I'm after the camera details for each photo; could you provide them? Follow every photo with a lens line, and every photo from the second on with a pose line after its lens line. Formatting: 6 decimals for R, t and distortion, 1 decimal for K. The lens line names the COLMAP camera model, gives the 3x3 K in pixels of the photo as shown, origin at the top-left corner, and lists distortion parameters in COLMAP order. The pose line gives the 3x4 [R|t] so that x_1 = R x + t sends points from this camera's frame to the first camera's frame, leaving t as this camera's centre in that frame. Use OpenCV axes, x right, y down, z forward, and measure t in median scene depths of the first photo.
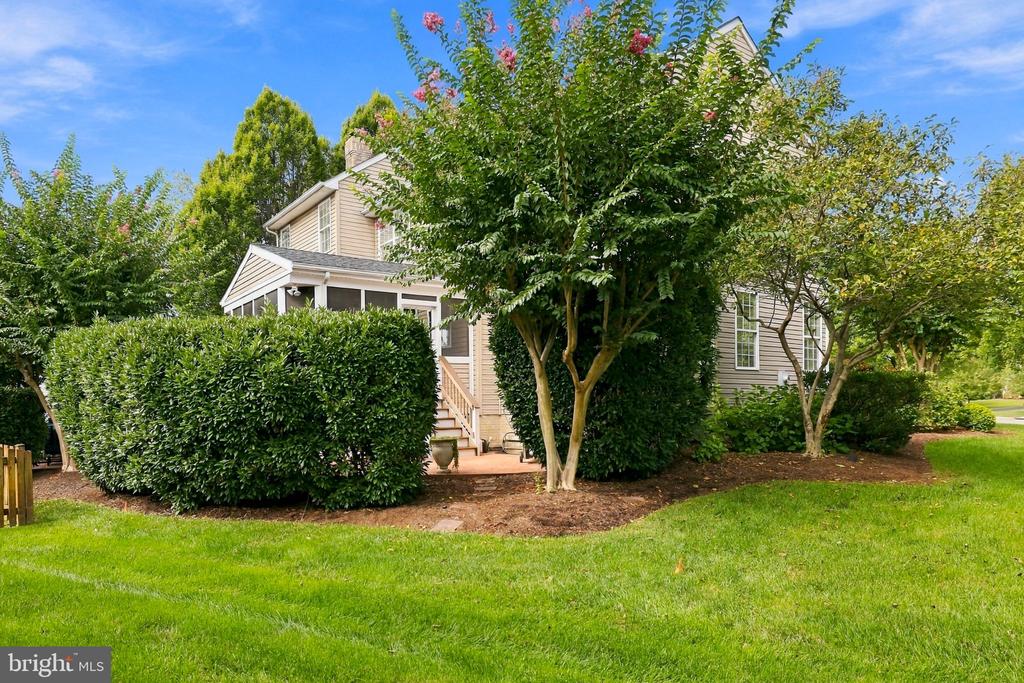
lens RADIAL K [[609.3, 0, 512.0], [0, 609.3, 341.5], [0, 0, 1]] dist [-0.000276, -0.000054]
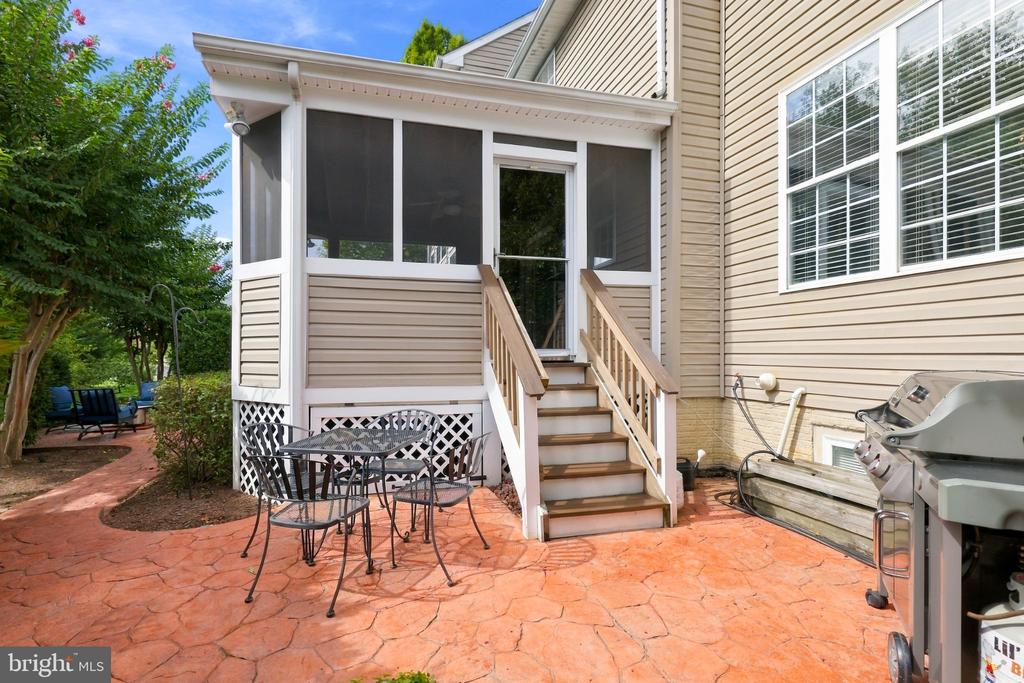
lens RADIAL K [[438.8, 0, 512.0], [0, 438.8, 341.5], [0, 0, 1]] dist [-0.000001, -0.000022]
pose [[0.920446, -0.004851, -0.390839, -0.039853], [0.035384, 0.996851, 0.070959, 0.055591], [0.389265, -0.079144, 0.917720, 0.689203]]
